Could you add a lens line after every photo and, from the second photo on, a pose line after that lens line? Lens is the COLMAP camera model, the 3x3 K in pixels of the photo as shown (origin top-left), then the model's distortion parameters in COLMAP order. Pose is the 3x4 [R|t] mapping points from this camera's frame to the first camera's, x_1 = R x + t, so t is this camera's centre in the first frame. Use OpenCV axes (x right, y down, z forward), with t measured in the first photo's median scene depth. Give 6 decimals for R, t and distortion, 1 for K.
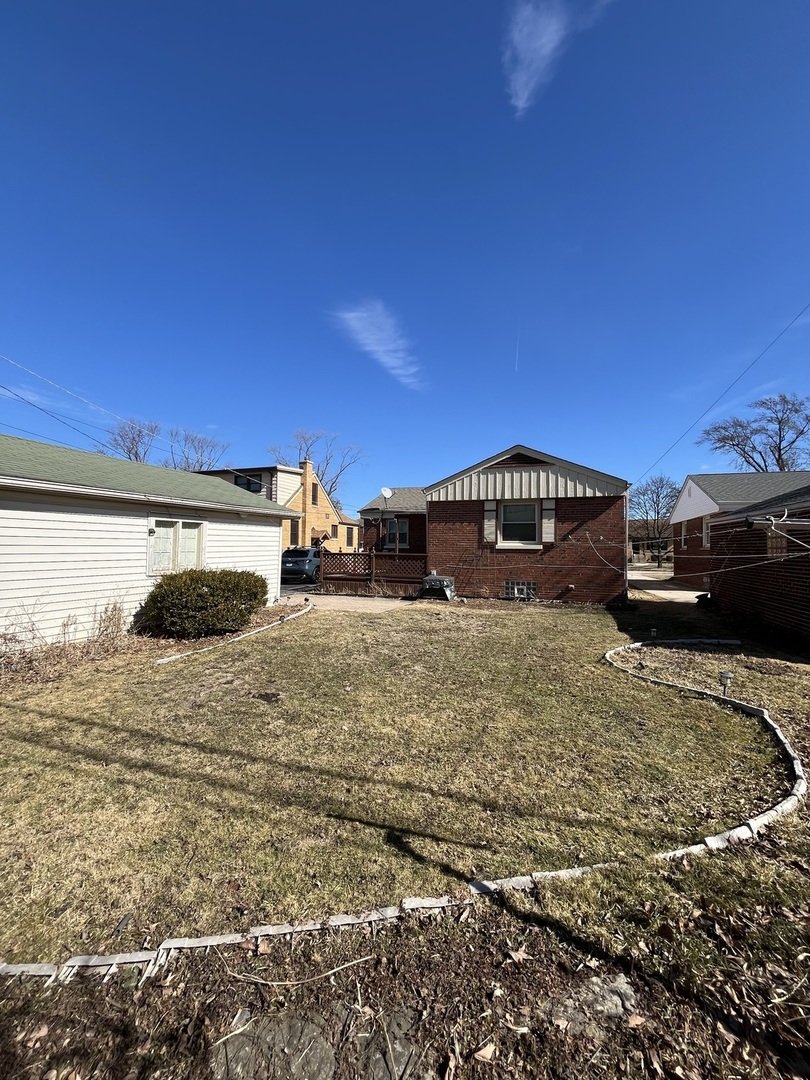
lens RADIAL K [[438.9, 0, 405.1], [0, 438.9, 537.6], [0, 0, 1]] dist [-0.002902, 0.000101]
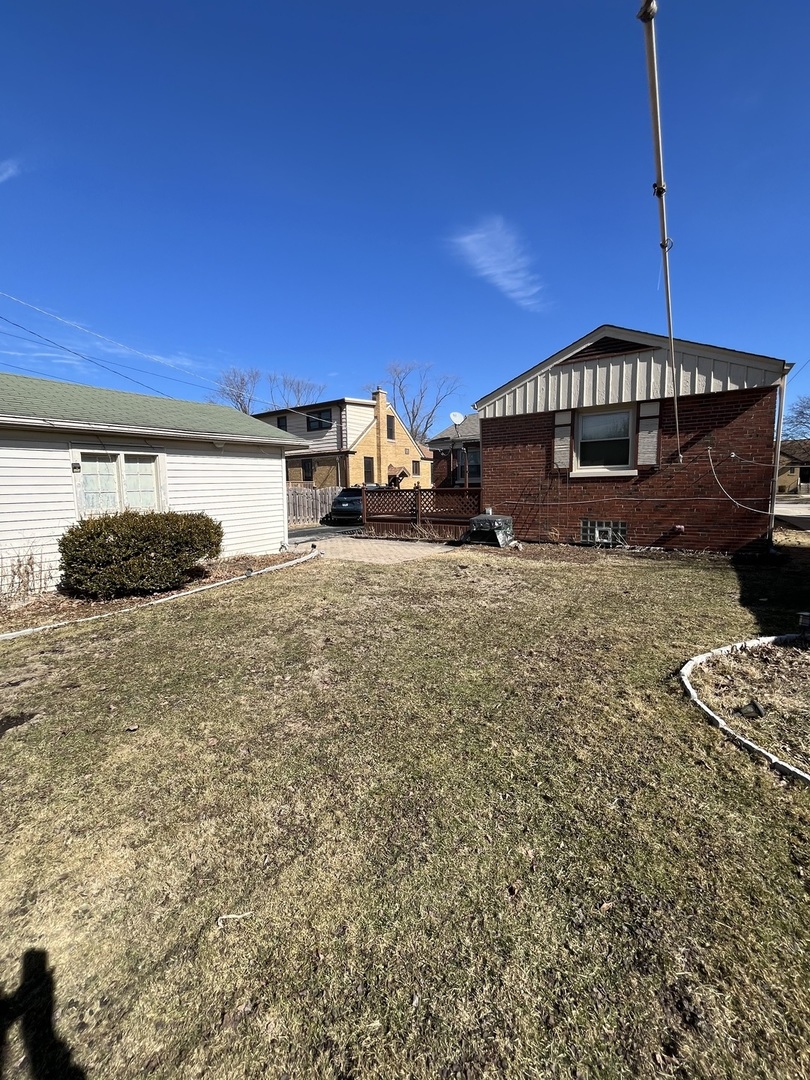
lens RADIAL K [[438.9, 0, 405.1], [0, 438.9, 537.6], [0, 0, 1]] dist [-0.002902, 0.000101]
pose [[0.967352, -0.001080, -0.253432, 0.127013], [0.036053, 0.990407, 0.133392, 0.017430], [0.250857, -0.138174, 0.958112, 0.209048]]
